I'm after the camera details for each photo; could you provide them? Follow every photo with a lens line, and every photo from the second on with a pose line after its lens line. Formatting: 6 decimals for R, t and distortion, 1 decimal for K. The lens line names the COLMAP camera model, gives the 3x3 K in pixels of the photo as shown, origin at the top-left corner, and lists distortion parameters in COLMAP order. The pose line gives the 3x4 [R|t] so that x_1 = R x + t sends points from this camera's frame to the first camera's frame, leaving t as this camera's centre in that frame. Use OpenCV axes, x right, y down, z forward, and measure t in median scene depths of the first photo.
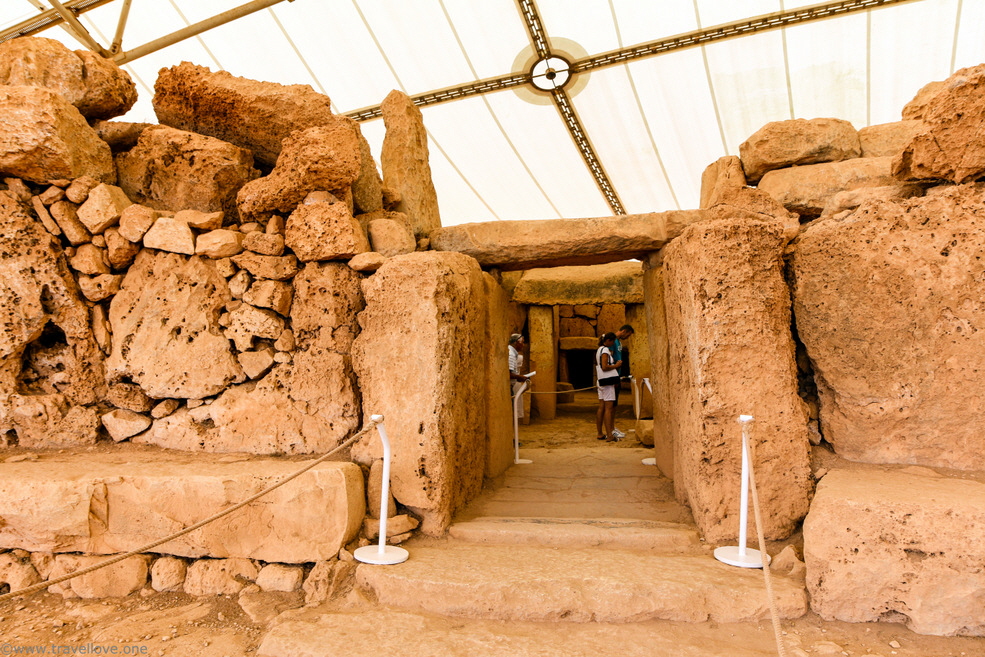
lens RADIAL K [[1897.6, 0, 490.5], [0, 1897.6, 242.6], [0, 0, 1]] dist [-0.007052, 0.008637]
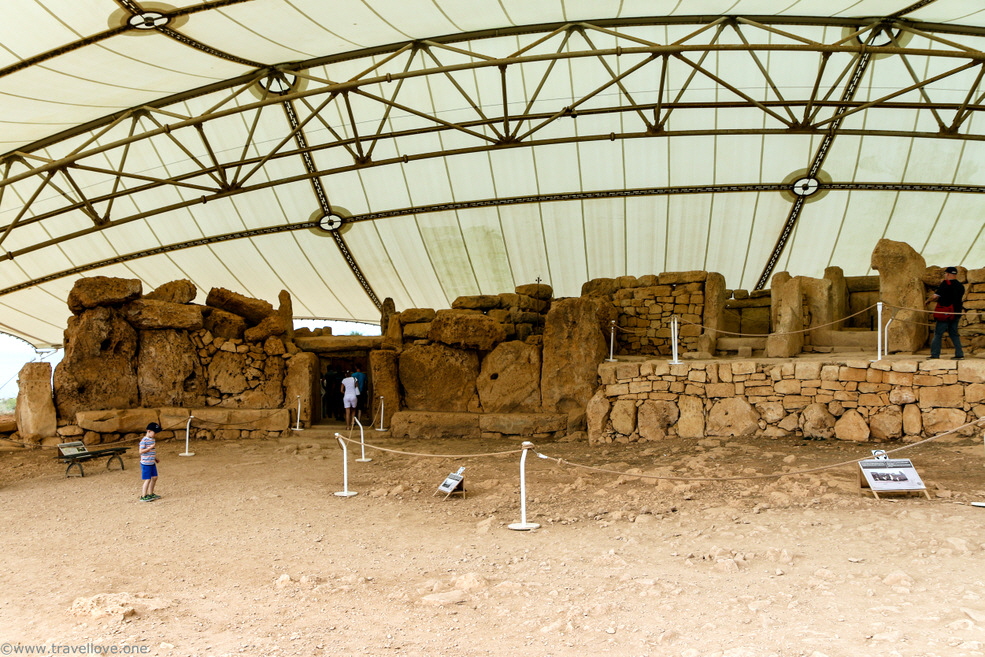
lens RADIAL K [[1897.6, 0, 490.5], [0, 1897.6, 242.6], [0, 0, 1]] dist [-0.007052, 0.008637]
pose [[0.992073, 0.022131, 0.123699, -0.128000], [-0.020598, 0.999695, -0.013660, -0.159147], [-0.123964, 0.011004, 0.992226, -2.553107]]
